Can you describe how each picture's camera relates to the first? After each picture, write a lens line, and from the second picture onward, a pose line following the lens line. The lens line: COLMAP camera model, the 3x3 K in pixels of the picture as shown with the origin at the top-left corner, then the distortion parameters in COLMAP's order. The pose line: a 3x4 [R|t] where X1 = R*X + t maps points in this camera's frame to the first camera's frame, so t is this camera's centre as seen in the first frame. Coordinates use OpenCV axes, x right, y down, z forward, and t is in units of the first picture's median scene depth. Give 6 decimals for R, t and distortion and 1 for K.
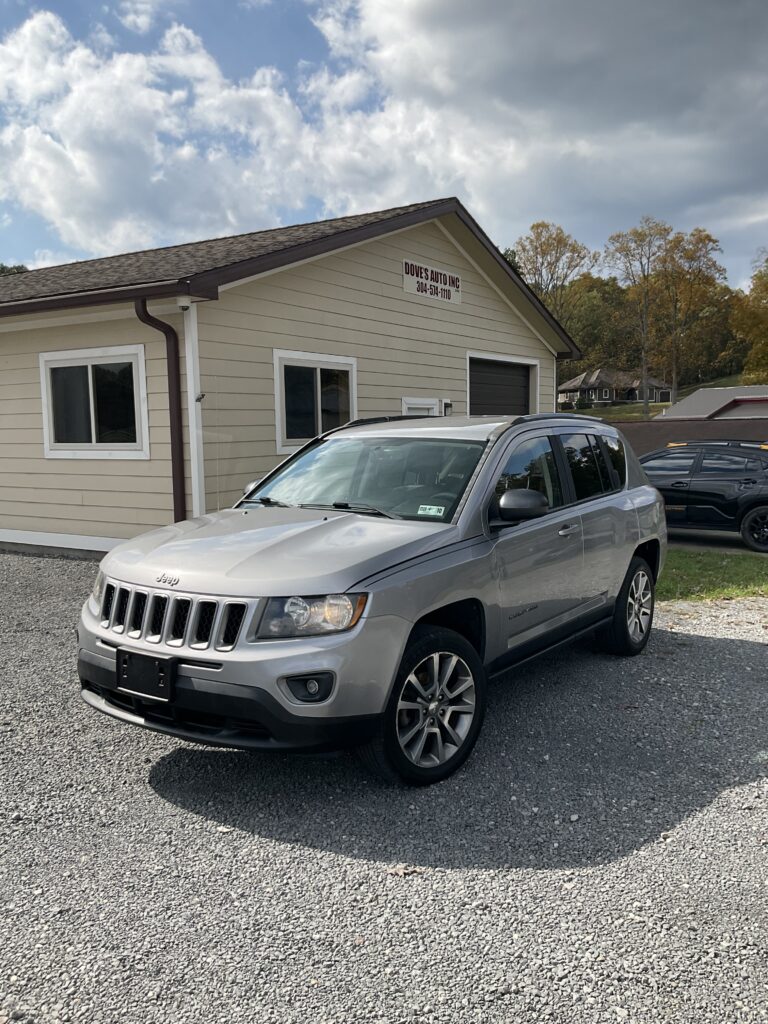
lens RADIAL K [[841.6, 0, 384.0], [0, 841.6, 512.0], [0, 0, 1]] dist [0.093380, -0.178145]
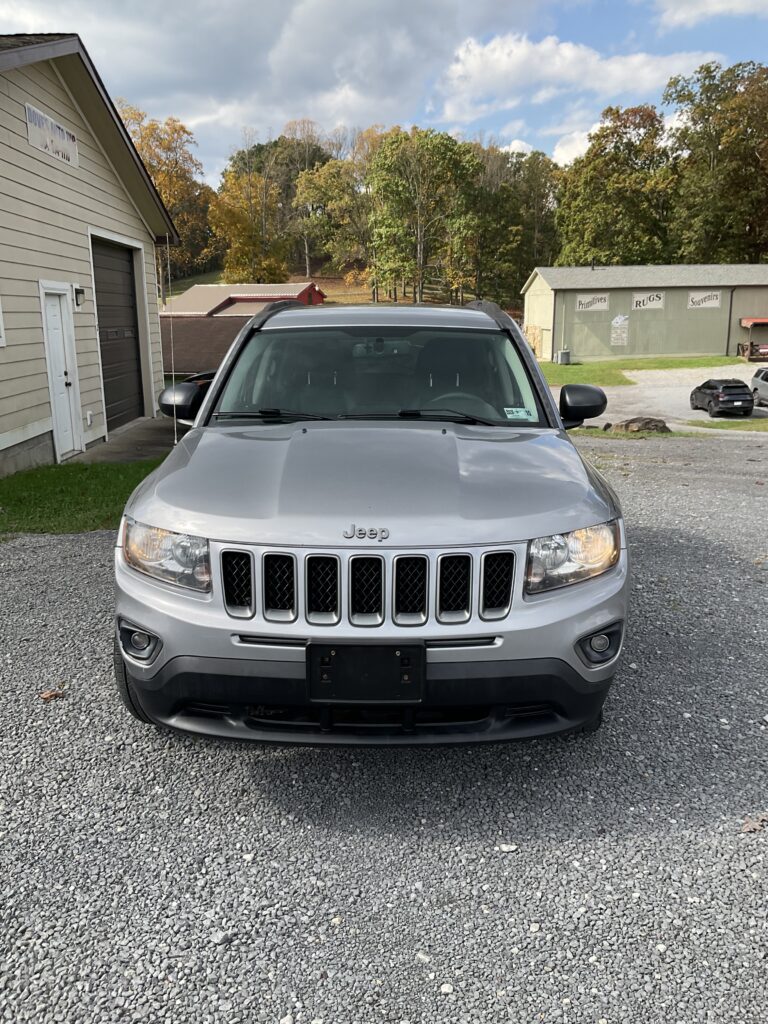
lens RADIAL K [[841.6, 0, 384.0], [0, 841.6, 512.0], [0, 0, 1]] dist [0.093380, -0.178145]
pose [[0.831252, -0.116044, 0.543649, -0.150677], [0.050965, 0.989759, 0.133341, -0.006643], [-0.553555, -0.083132, 0.828653, 0.105660]]
